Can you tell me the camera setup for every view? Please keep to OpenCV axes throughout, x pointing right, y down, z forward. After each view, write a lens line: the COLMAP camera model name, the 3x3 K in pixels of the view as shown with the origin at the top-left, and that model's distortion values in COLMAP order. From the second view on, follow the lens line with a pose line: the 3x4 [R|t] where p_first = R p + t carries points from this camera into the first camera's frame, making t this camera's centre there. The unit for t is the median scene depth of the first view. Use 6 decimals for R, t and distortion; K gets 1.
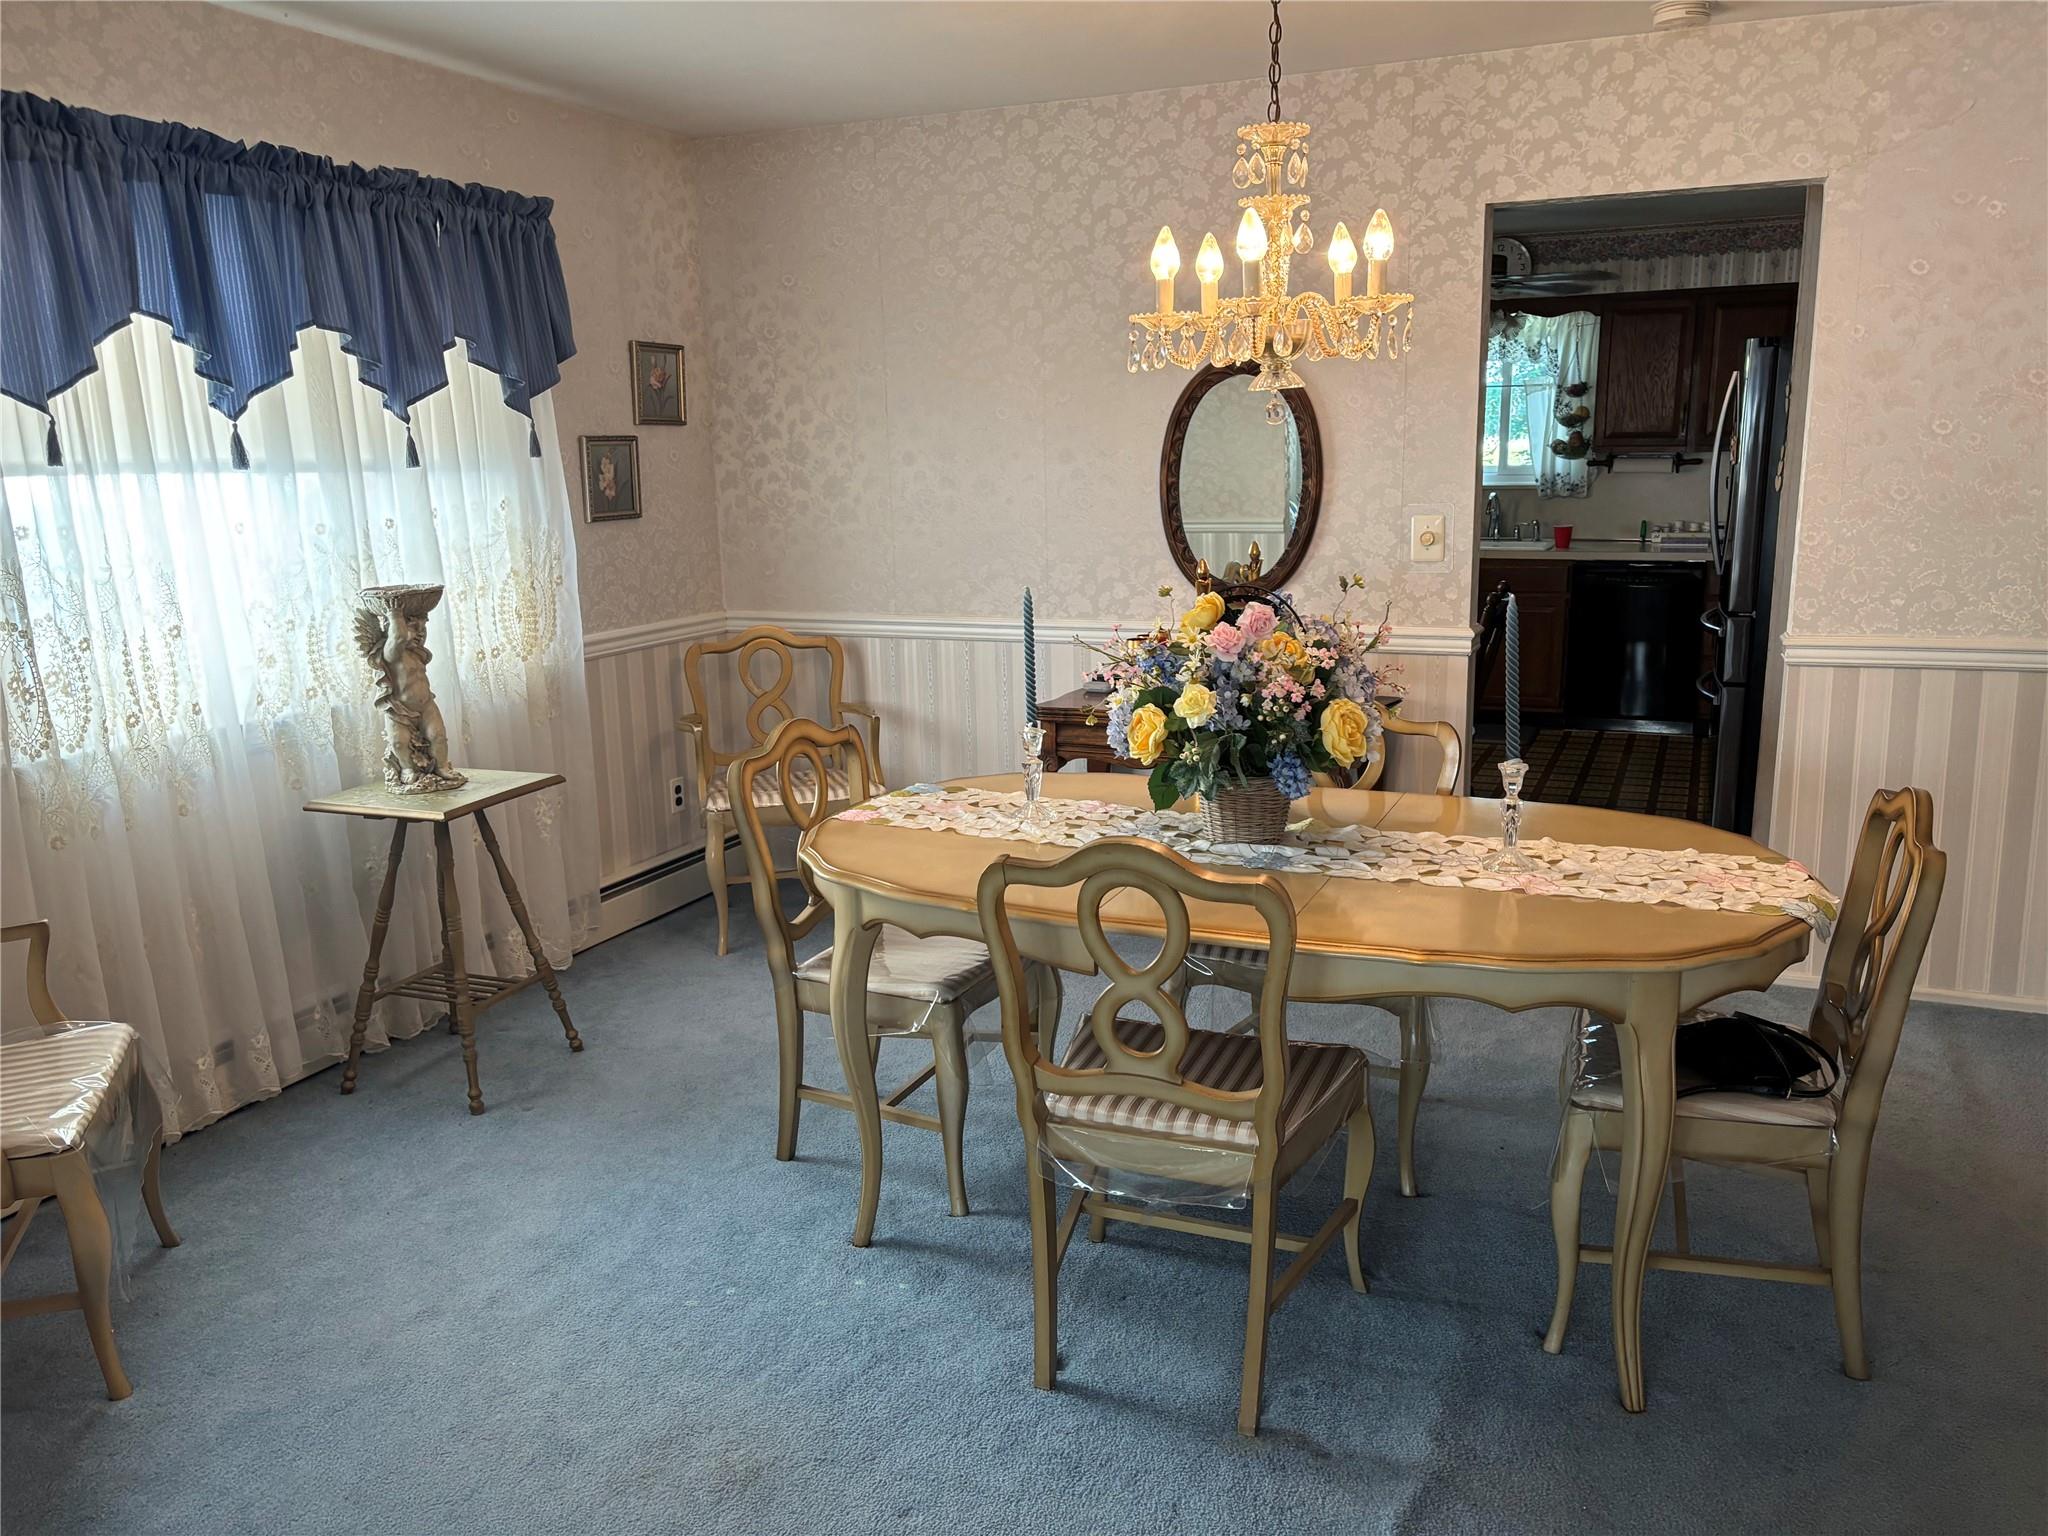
lens RADIAL K [[1550.2, 0, 1042.5], [0, 1550.2, 774.8], [0, 0, 1]] dist [0.050949, -0.068658]
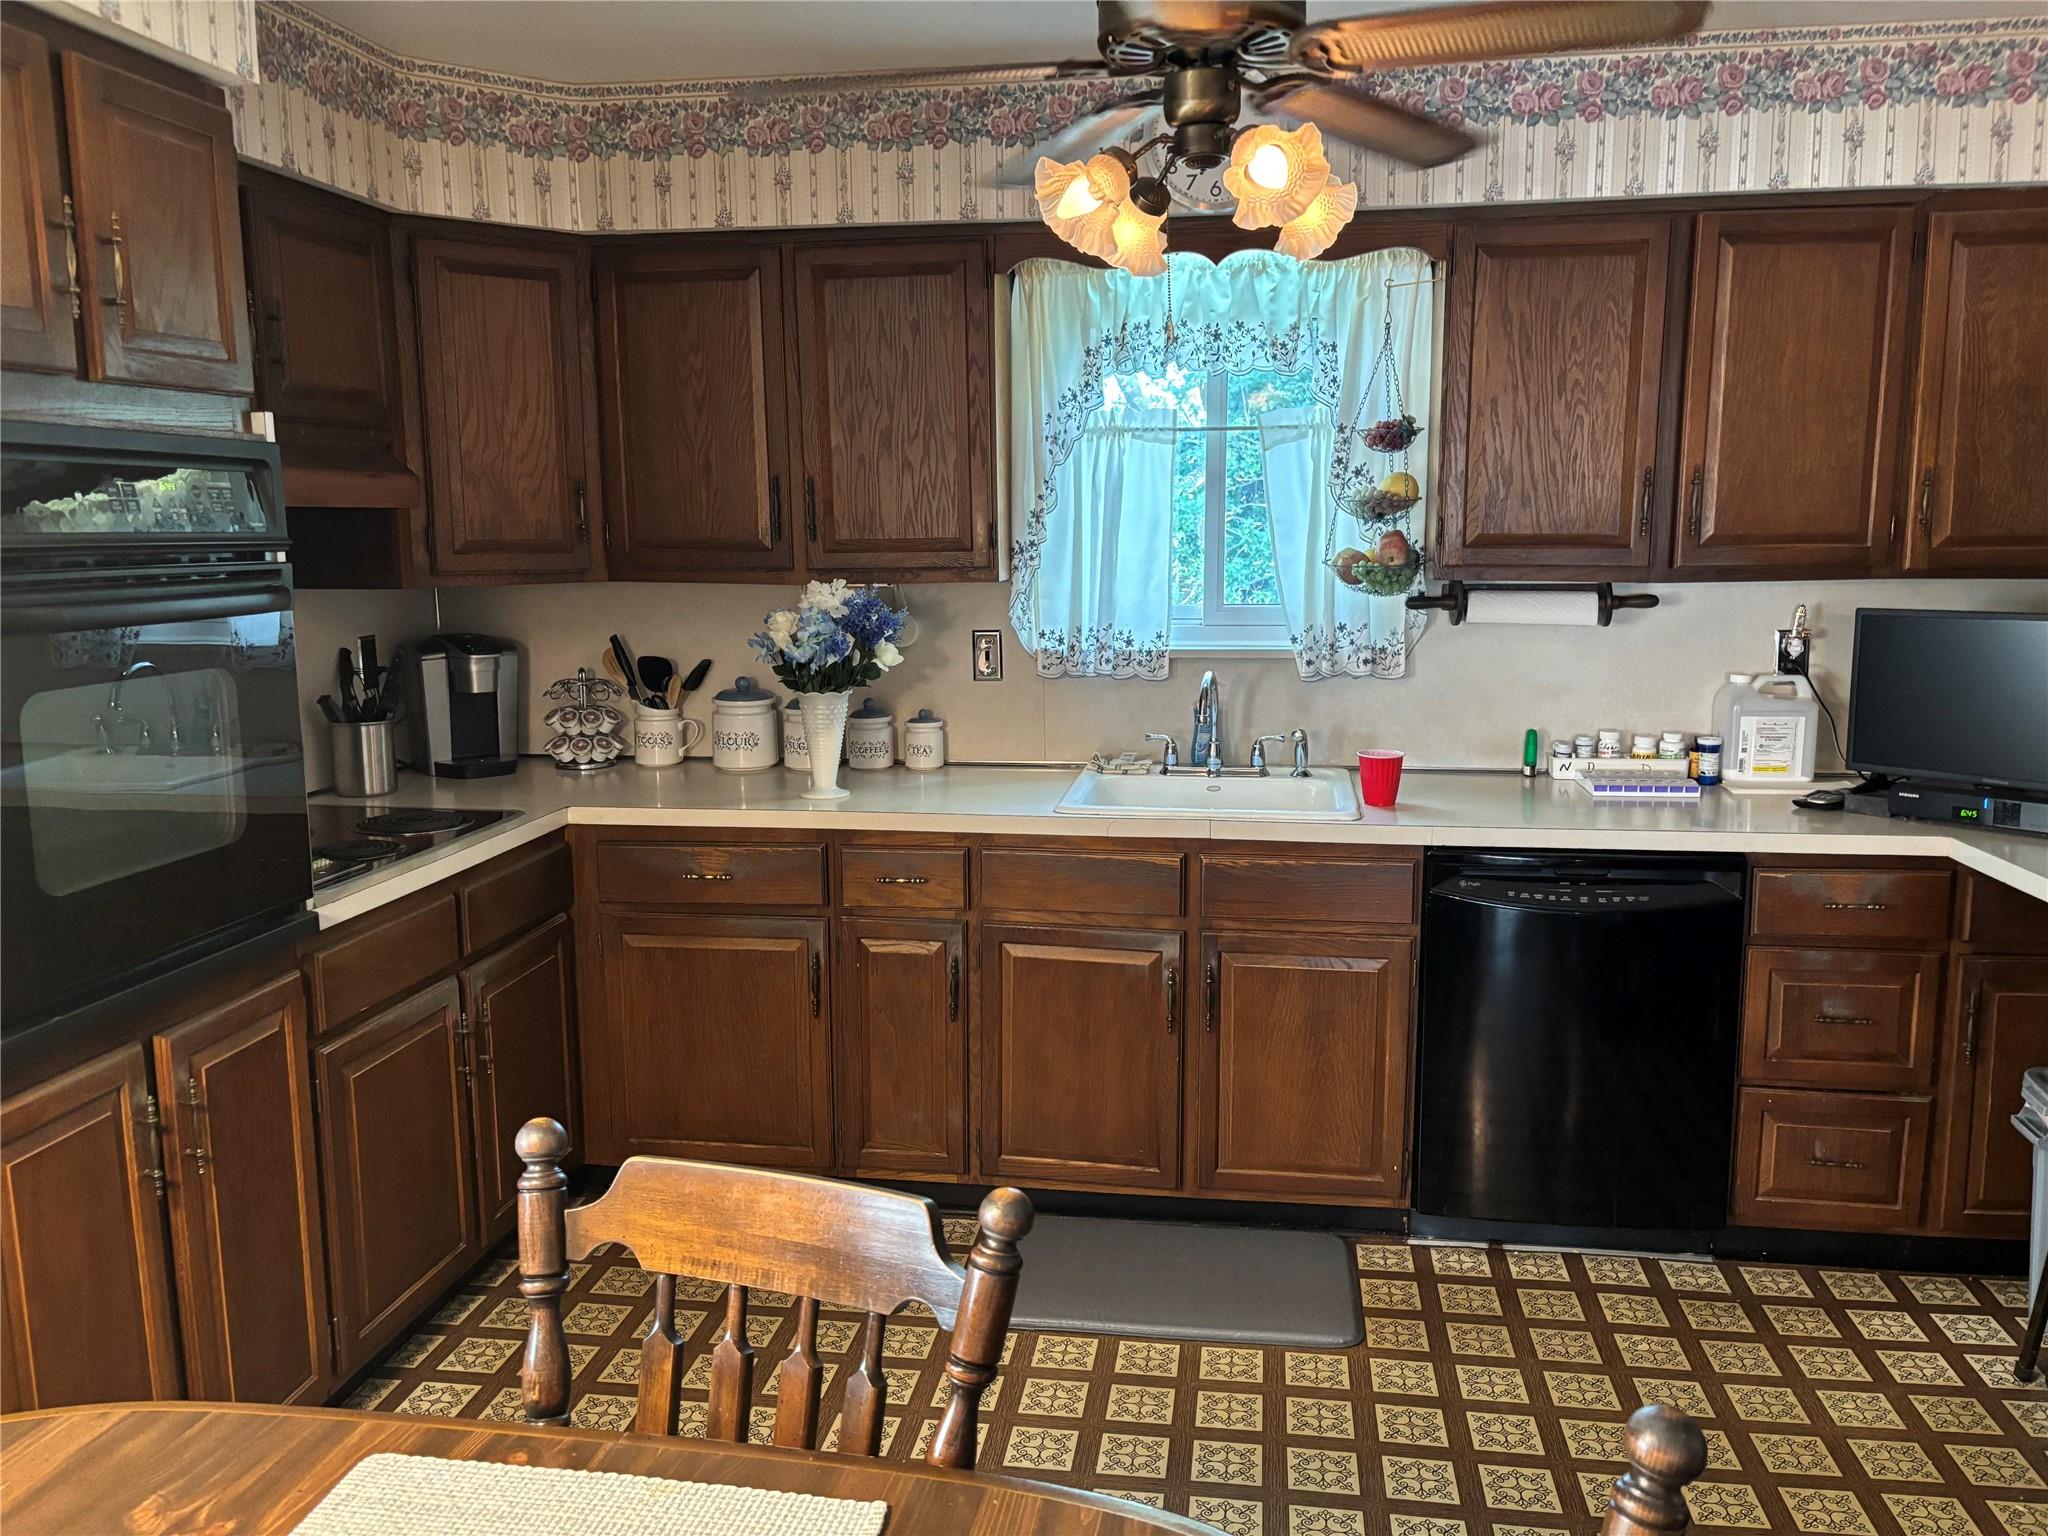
lens RADIAL K [[1550.2, 0, 1020.9], [0, 1550.2, 759.7], [0, 0, 1]] dist [0.050949, -0.068658]
pose [[0.970262, -0.028633, 0.240357, 0.222031], [0.043678, 0.997390, -0.057501, -0.220345], [-0.238083, 0.066289, 0.968980, 0.985167]]
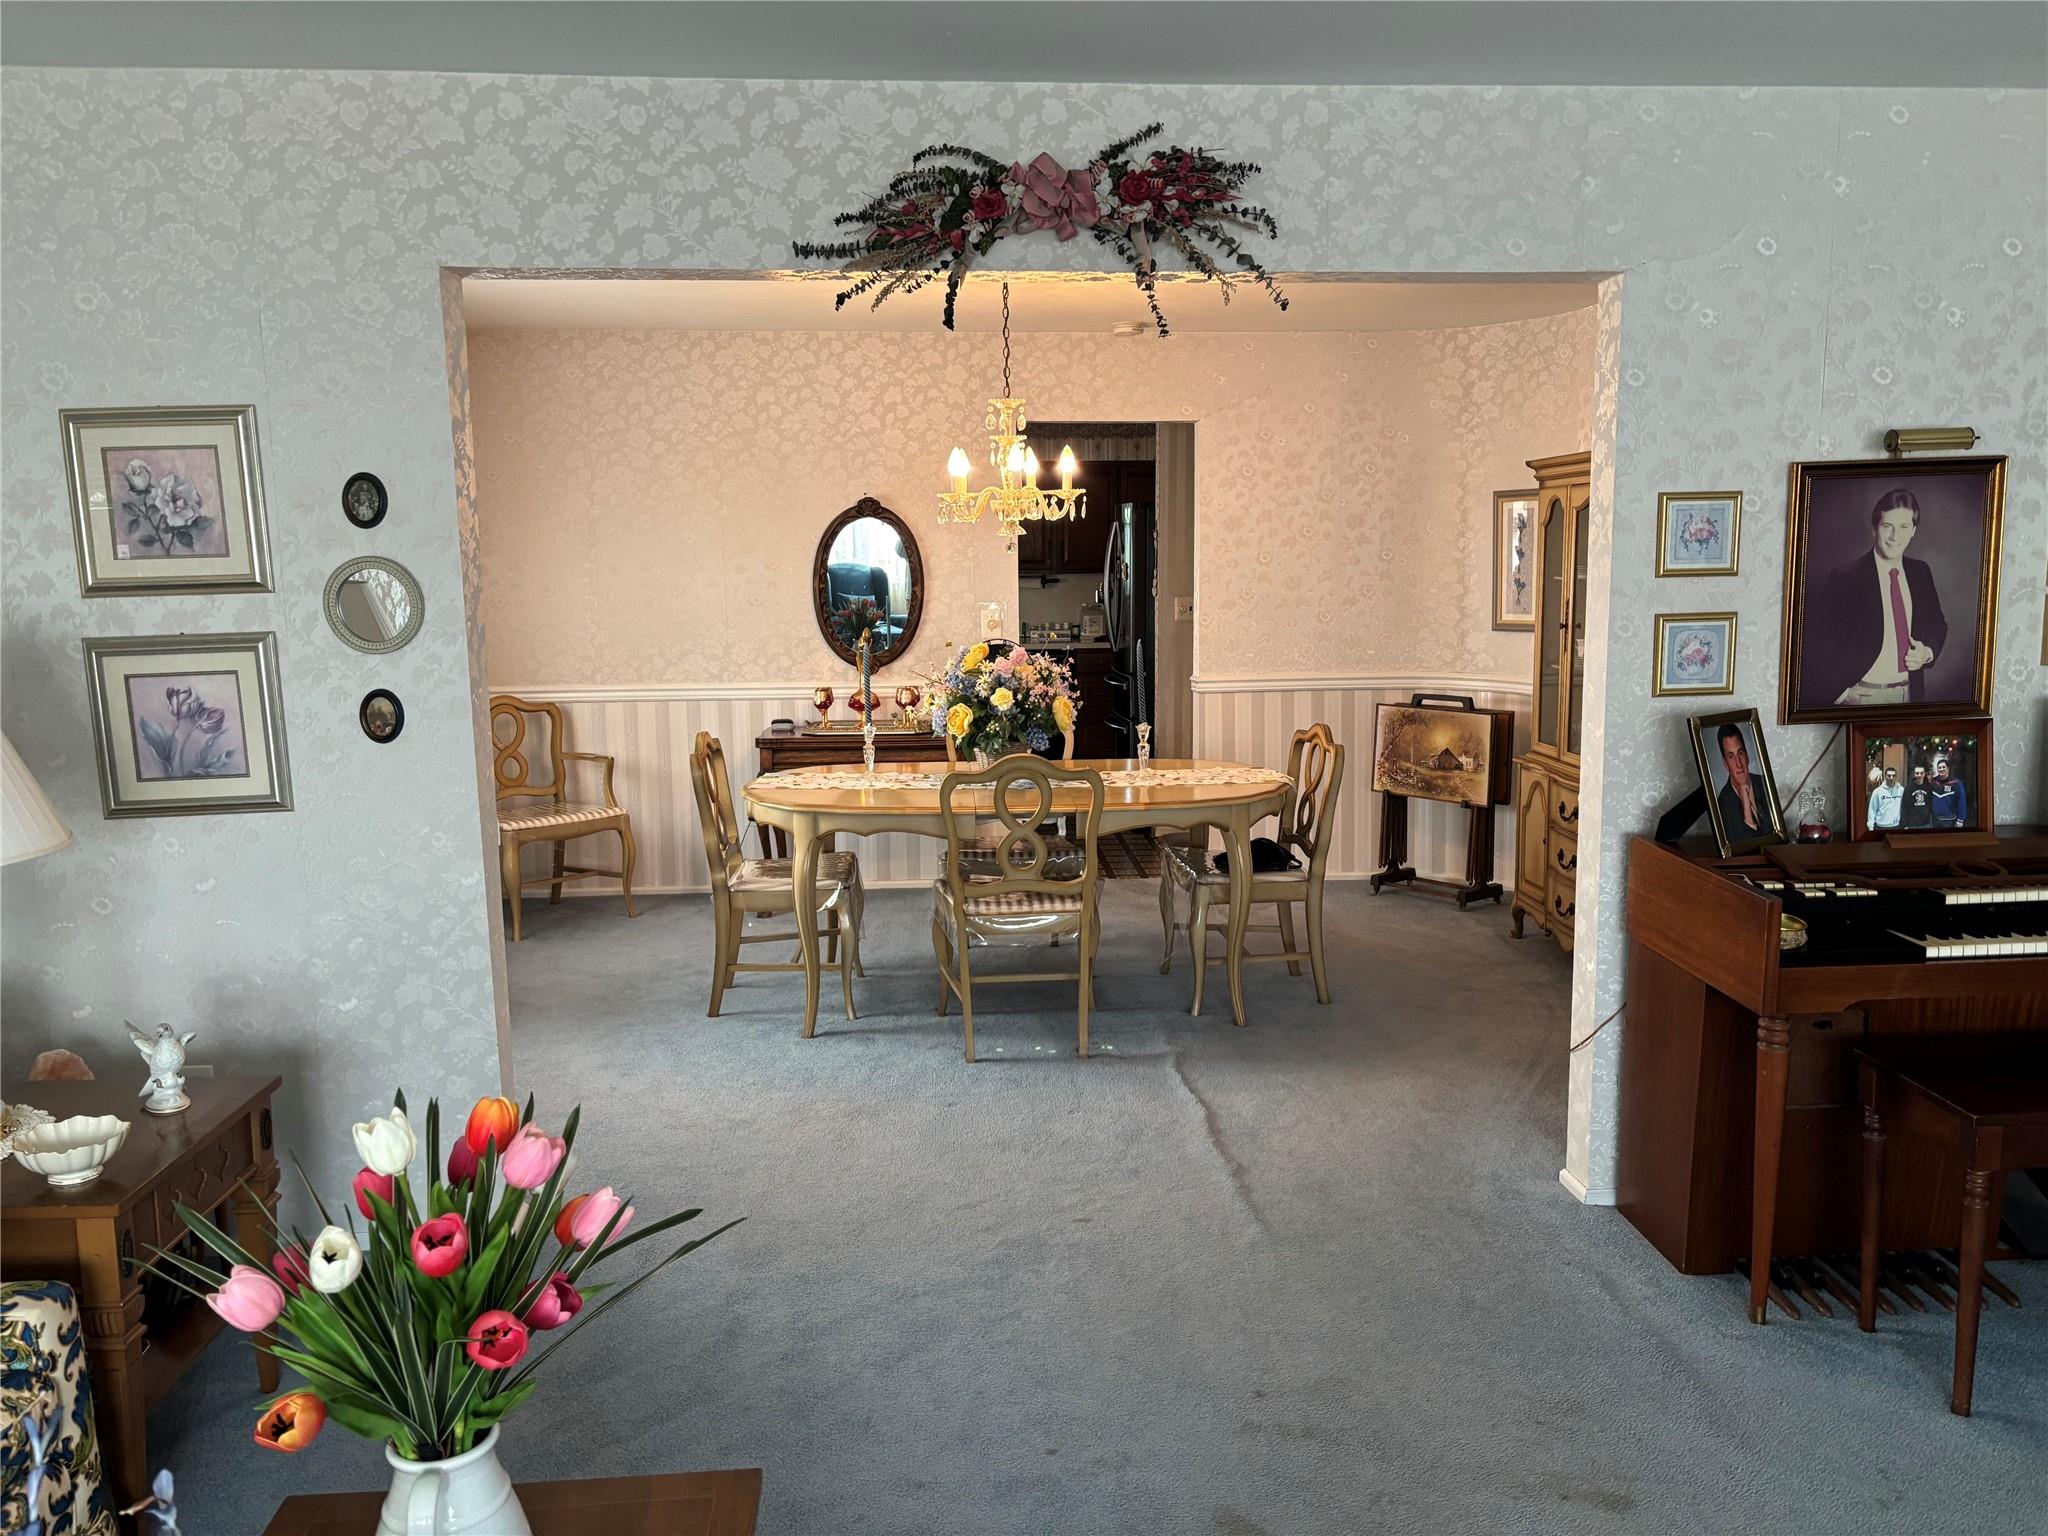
lens RADIAL K [[1550.2, 0, 1023.8], [0, 1550.2, 777.7], [0, 0, 1]] dist [0.050949, -0.068658]
pose [[0.890891, -0.051072, 0.451337, -0.413873], [0.084844, 0.994881, -0.054894, 0.088220], [-0.446223, 0.087198, 0.890664, -0.381625]]
